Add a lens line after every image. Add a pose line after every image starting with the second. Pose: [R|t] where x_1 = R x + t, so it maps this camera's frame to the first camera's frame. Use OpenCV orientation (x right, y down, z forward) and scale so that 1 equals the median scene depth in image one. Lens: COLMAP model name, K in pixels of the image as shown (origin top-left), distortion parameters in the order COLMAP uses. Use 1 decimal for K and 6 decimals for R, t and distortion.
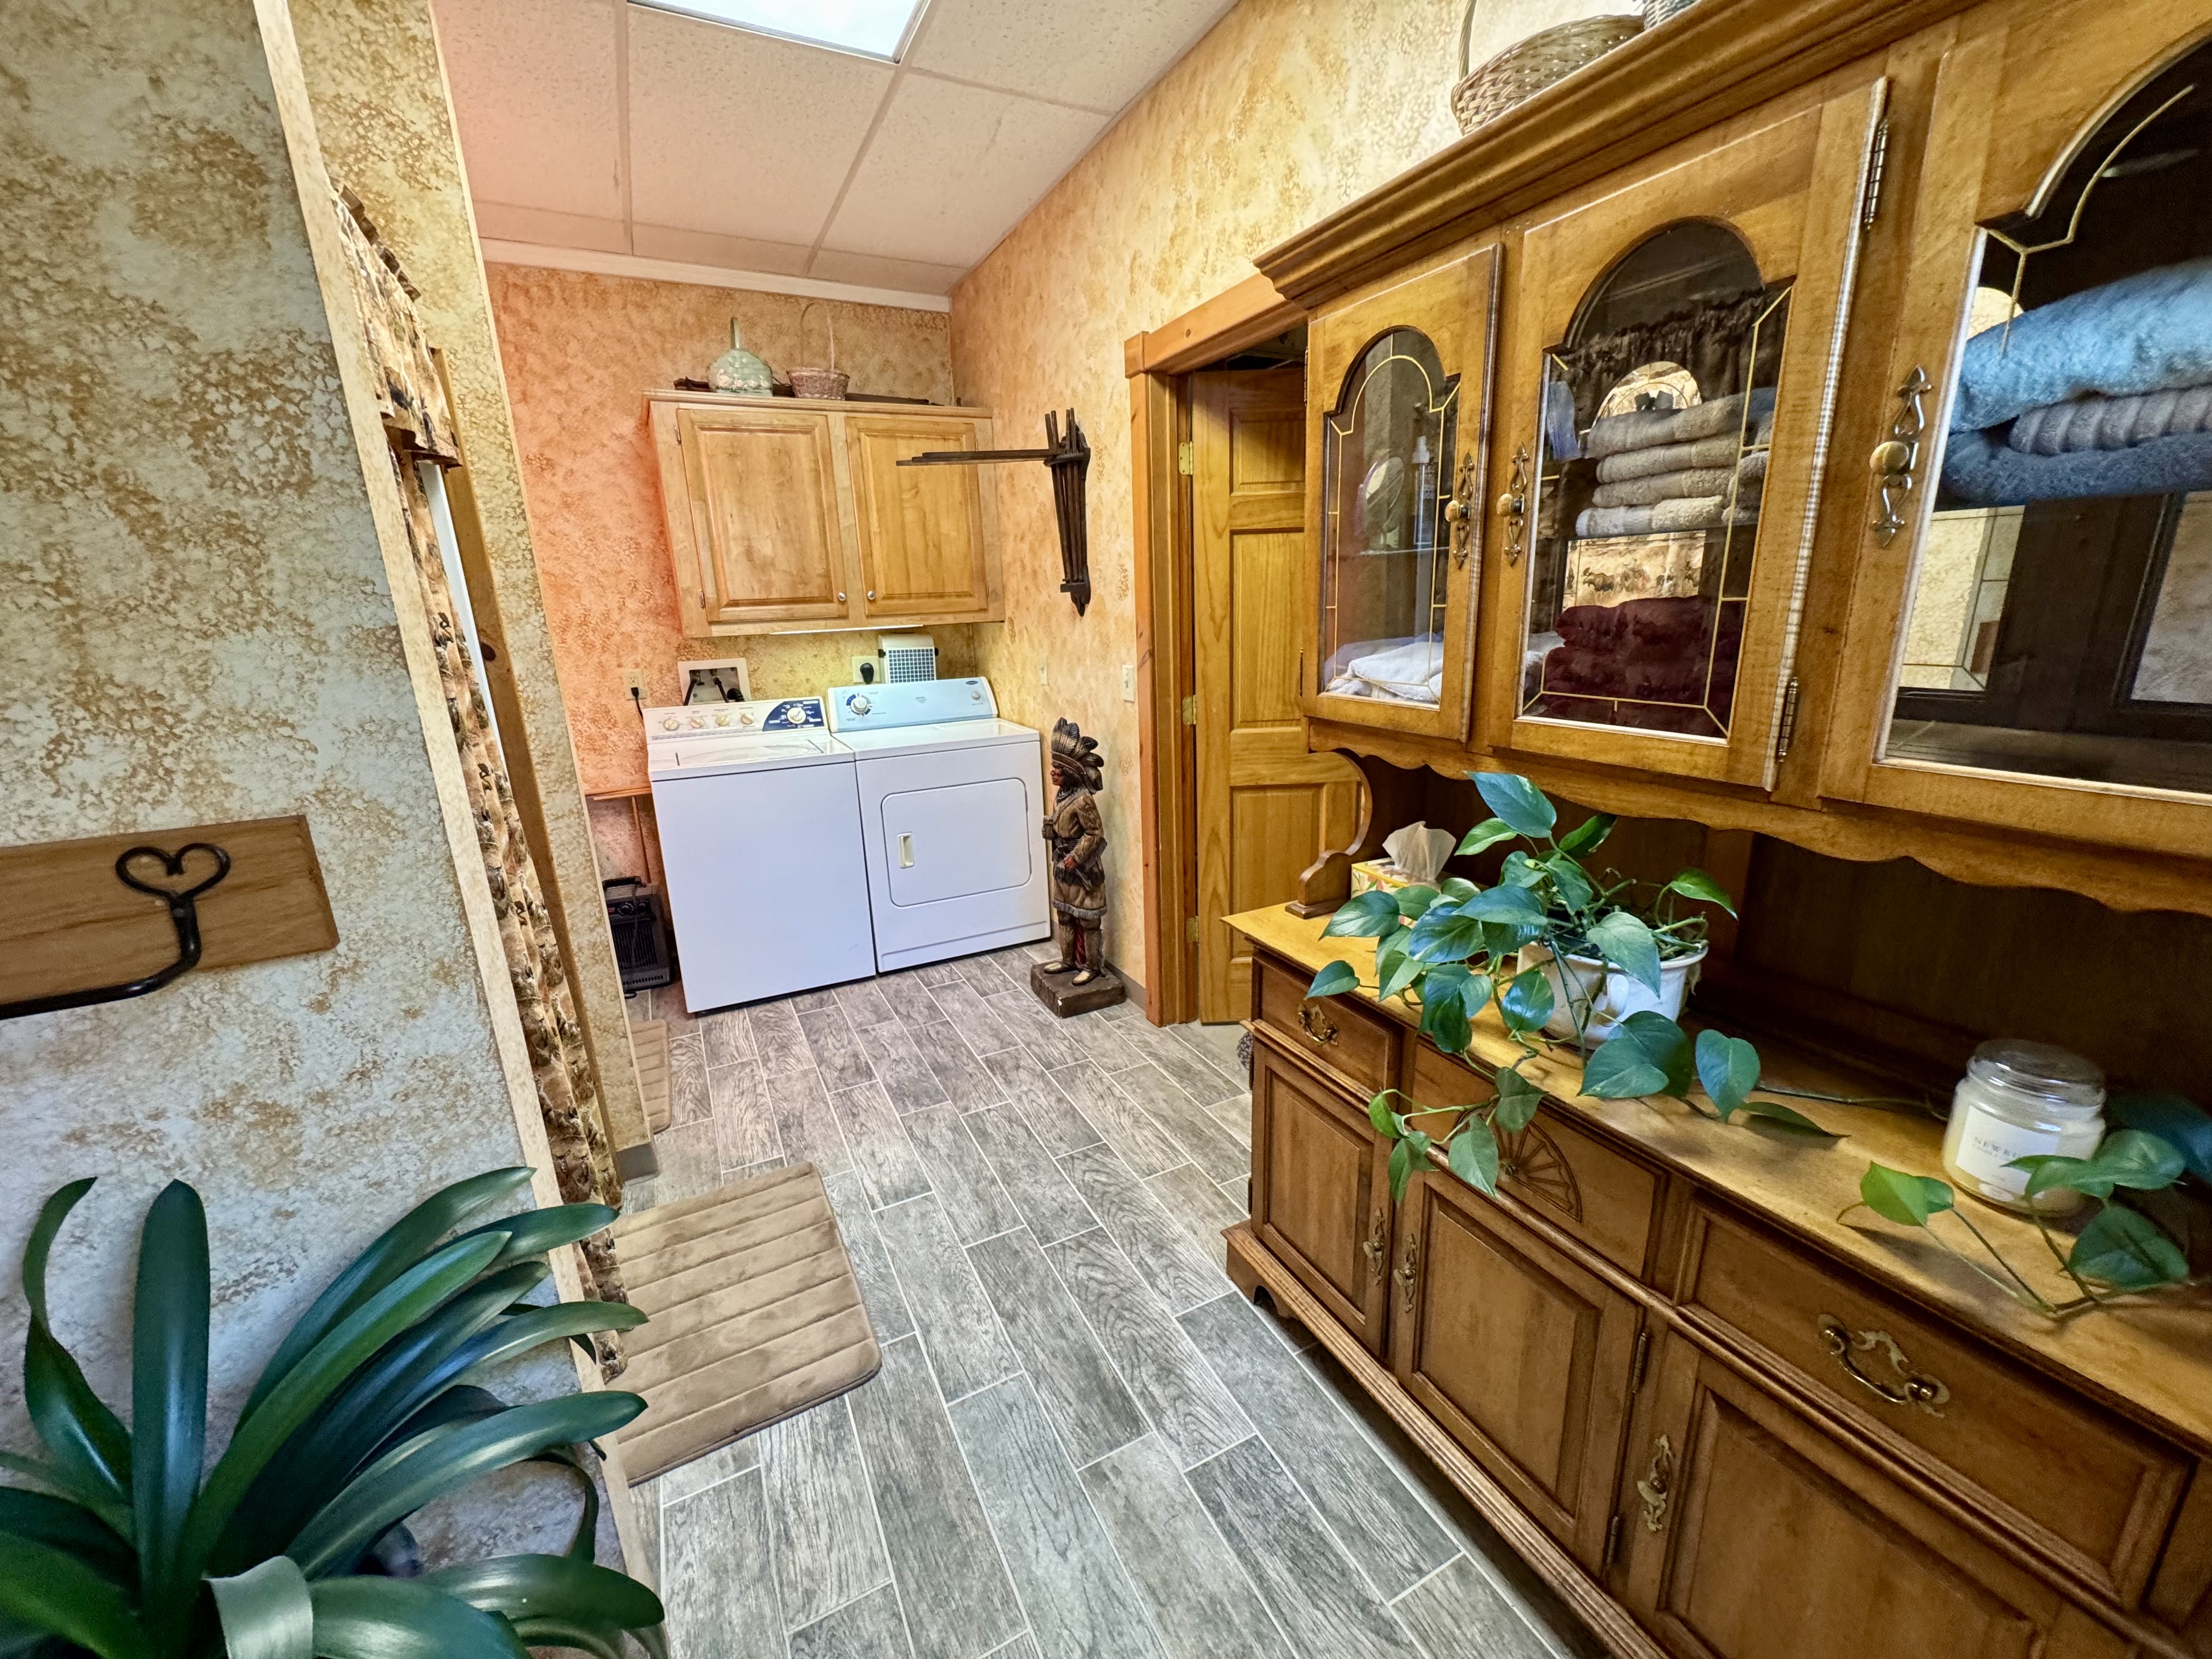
lens RADIAL K [[878.7, 0, 1111.1], [0, 878.7, 832.0], [0, 0, 1]] dist [-0.004275, 0.000675]
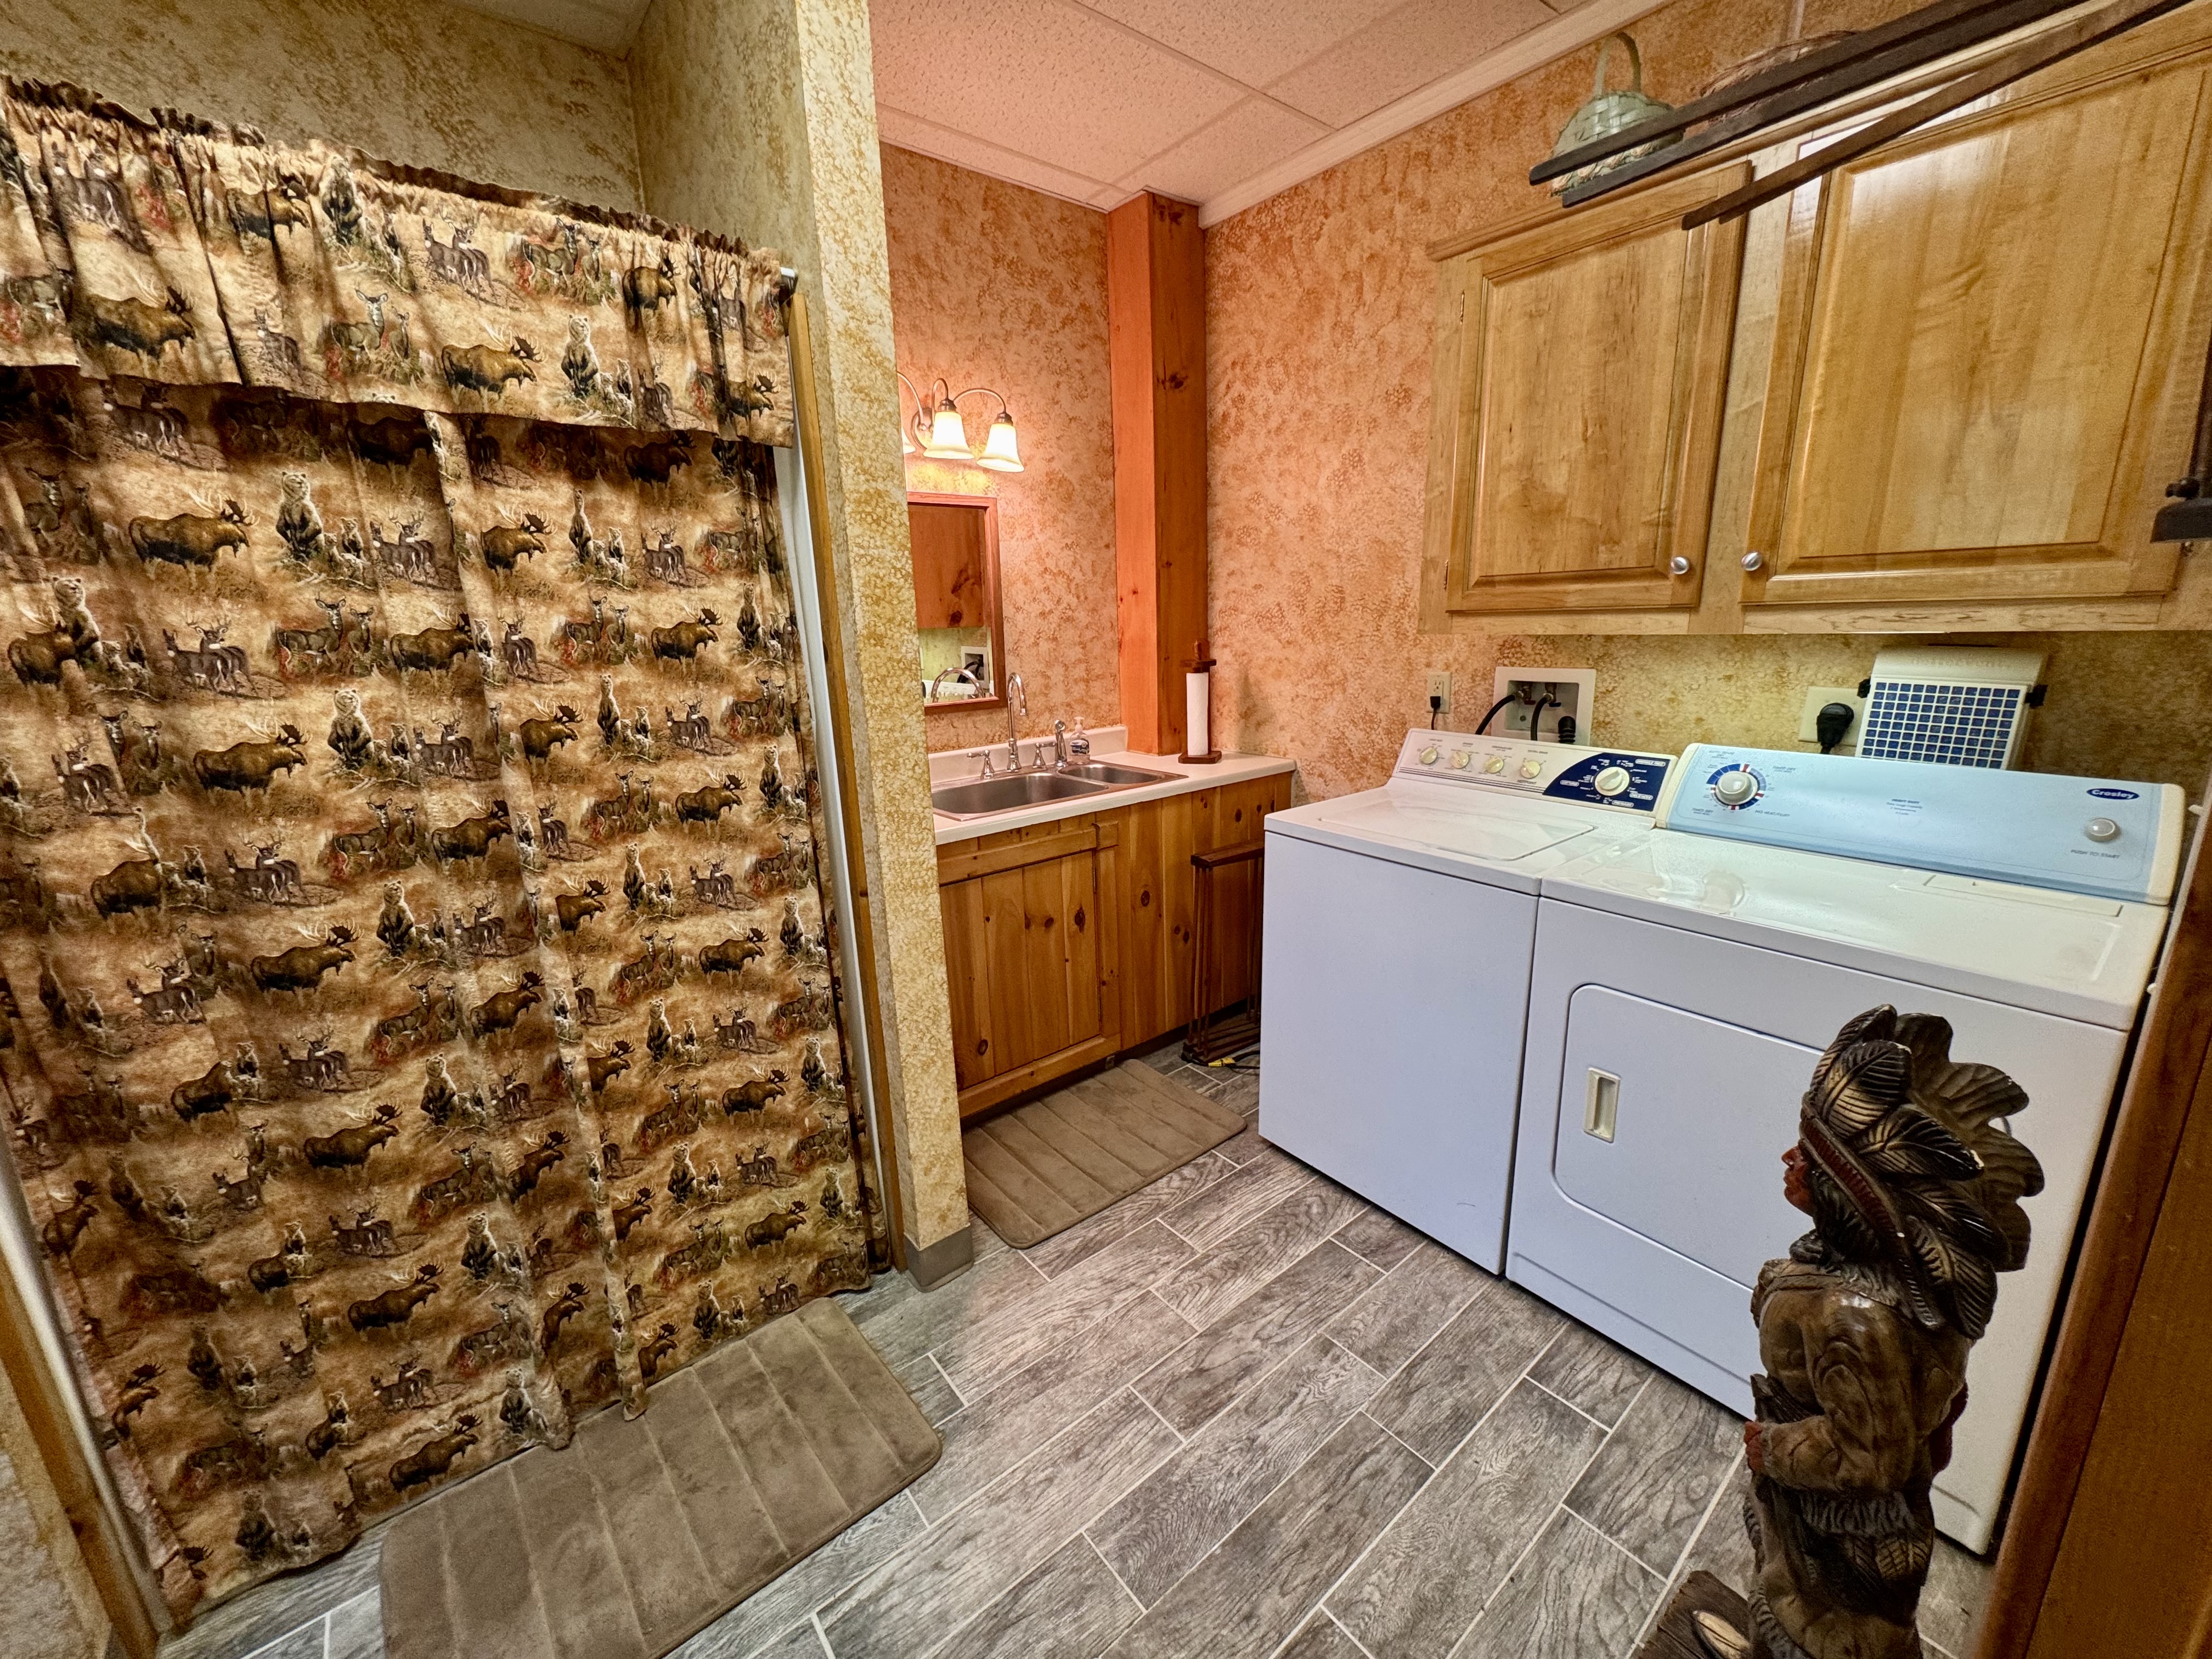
lens RADIAL K [[878.7, 0, 1107.2], [0, 878.7, 834.2], [0, 0, 1]] dist [-0.004275, 0.000675]
pose [[0.201469, 0.271063, -0.941241, 0.115988], [-0.229761, 0.947213, 0.223603, -0.157371], [0.952166, 0.171211, 0.253114, 0.579558]]
